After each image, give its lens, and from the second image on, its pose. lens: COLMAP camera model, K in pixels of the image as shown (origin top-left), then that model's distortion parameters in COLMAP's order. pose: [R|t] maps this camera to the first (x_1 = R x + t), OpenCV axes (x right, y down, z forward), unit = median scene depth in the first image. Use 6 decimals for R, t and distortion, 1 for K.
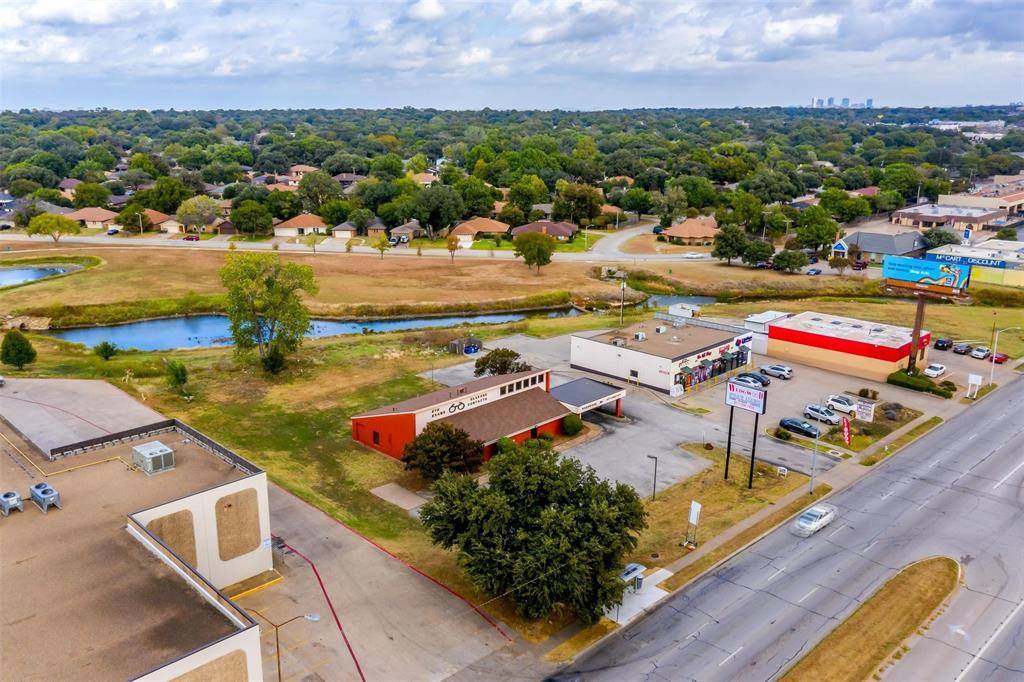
lens RADIAL K [[832.0, 0, 468.1], [0, 832.0, 387.2], [0, 0, 1]] dist [0.010567, 0.003988]
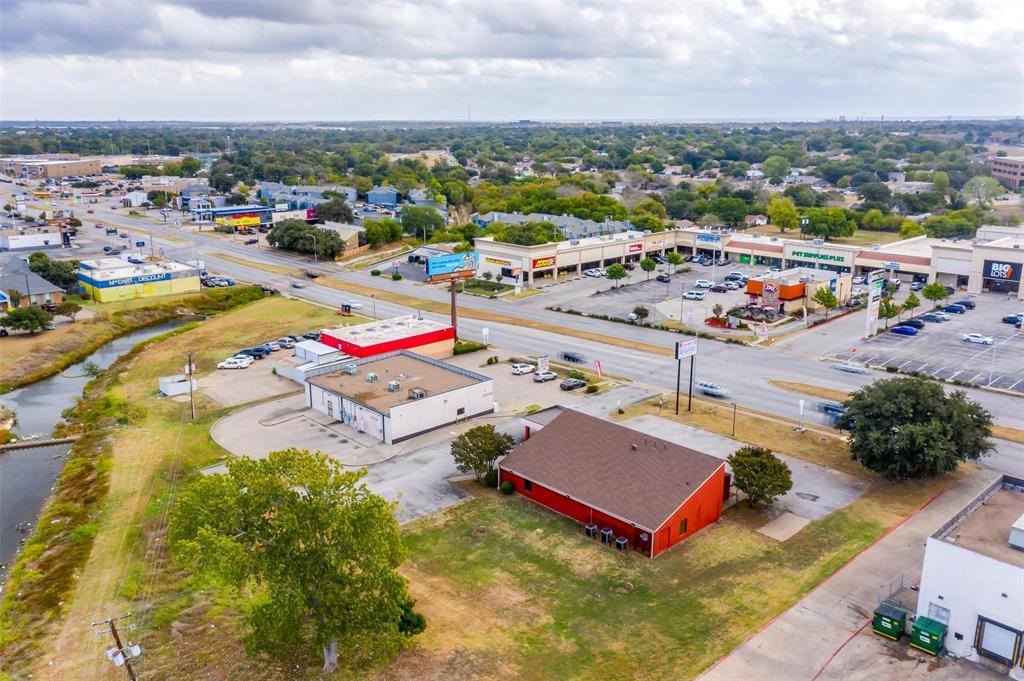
lens RADIAL K [[837.8, 0, 512.0], [0, 837.8, 340.5], [0, 0, 1]] dist [0.012995, -0.000335]
pose [[-0.002605, -0.253640, 0.967295, -0.730946], [0.322063, 0.915546, 0.240937, -0.310041], [-0.946715, 0.312157, 0.079303, 0.838450]]
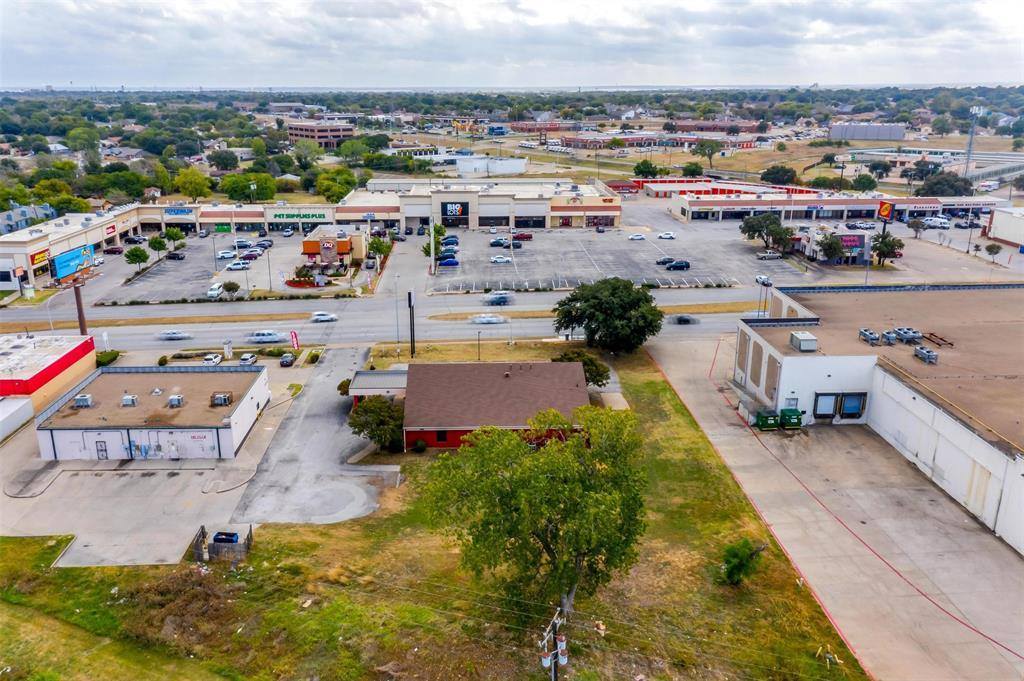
lens RADIAL K [[828.1, 0, 489.7], [0, 828.1, 339.9], [0, 0, 1]] dist [0.015566, 0.005759]
pose [[-0.750666, -0.189183, 0.633017, -0.539877], [0.213419, 0.837326, 0.503326, -0.472564], [-0.625262, 0.512928, -0.588177, 1.332049]]
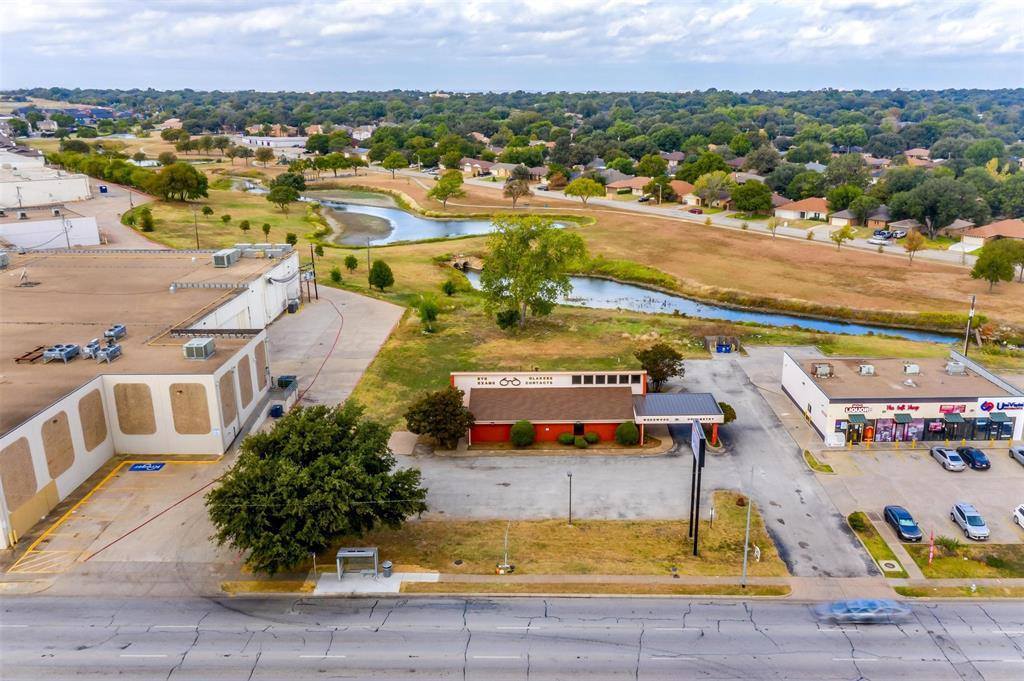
lens RADIAL K [[843.8, 0, 550.9], [0, 843.8, 342.3], [0, 0, 1]] dist [0.005401, 0.001818]
pose [[0.737427, 0.193761, -0.647038, 0.536004], [-0.213319, 0.975749, 0.049077, -0.066166], [0.640856, 0.101835, 0.760876, 0.198831]]
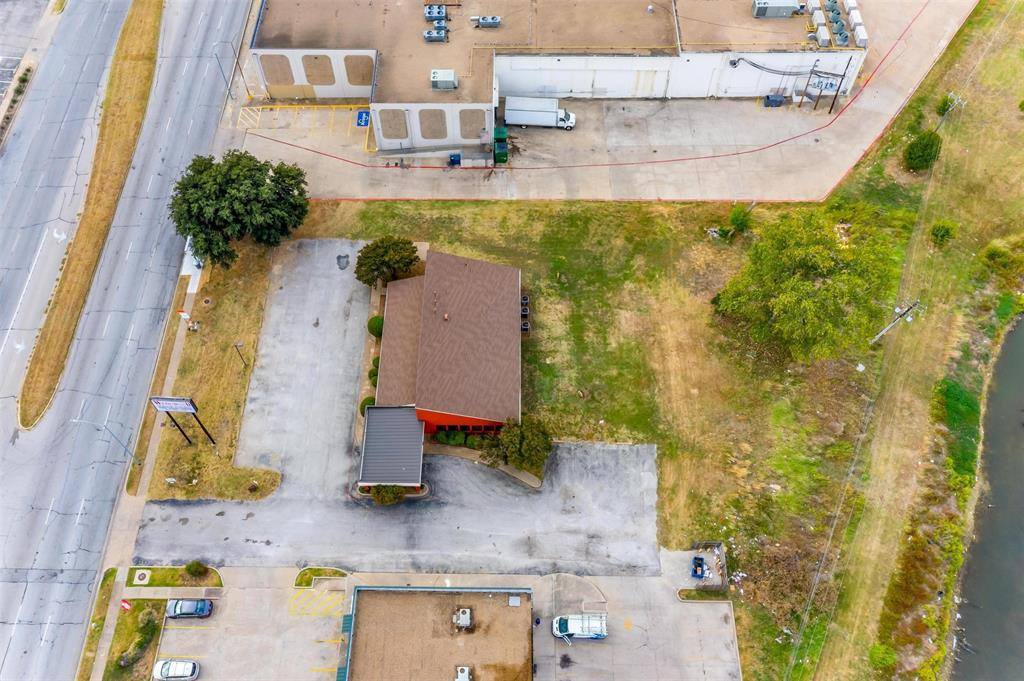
lens RADIAL K [[828.1, 0, 489.7], [0, 828.1, 339.9], [0, 0, 1]] dist [0.015566, 0.005759]
pose [[-0.695229, 0.615661, -0.370970, 0.286888], [-0.209779, 0.319843, 0.923955, -0.769886], [0.687495, 0.720182, -0.093211, 0.948771]]
